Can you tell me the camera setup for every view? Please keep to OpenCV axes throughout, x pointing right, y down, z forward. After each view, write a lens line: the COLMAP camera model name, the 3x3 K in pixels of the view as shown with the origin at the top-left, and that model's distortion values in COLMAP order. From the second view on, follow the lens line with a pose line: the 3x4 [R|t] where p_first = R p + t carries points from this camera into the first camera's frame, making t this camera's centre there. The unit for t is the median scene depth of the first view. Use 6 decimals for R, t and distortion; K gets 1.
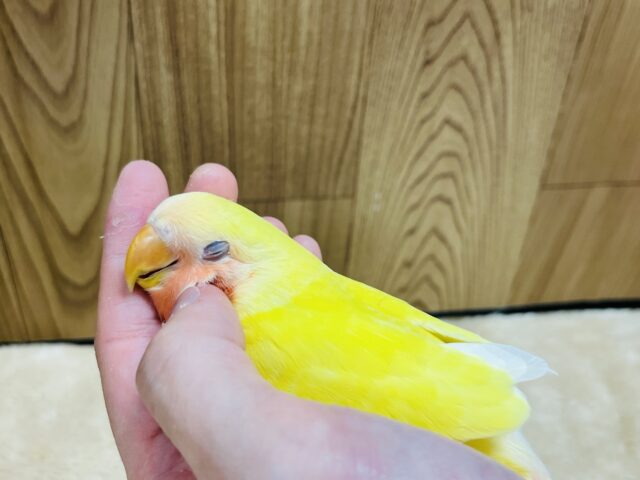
lens RADIAL K [[670.9, 0, 310.2], [0, 670.9, 237.0], [0, 0, 1]] dist [-0.012956, 0.000000]
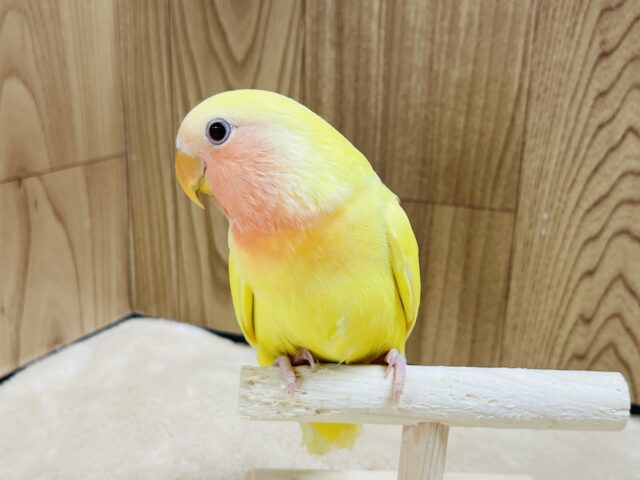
lens RADIAL K [[805.0, 0, 307.5], [0, 805.0, 246.9], [0, 0, 1]] dist [-0.009671, 0.000000]
pose [[0.868453, 0.122020, -0.480522, 0.369375], [-0.260001, 0.937354, -0.231878, 0.322883], [0.422125, 0.326311, 0.845773, 0.014230]]
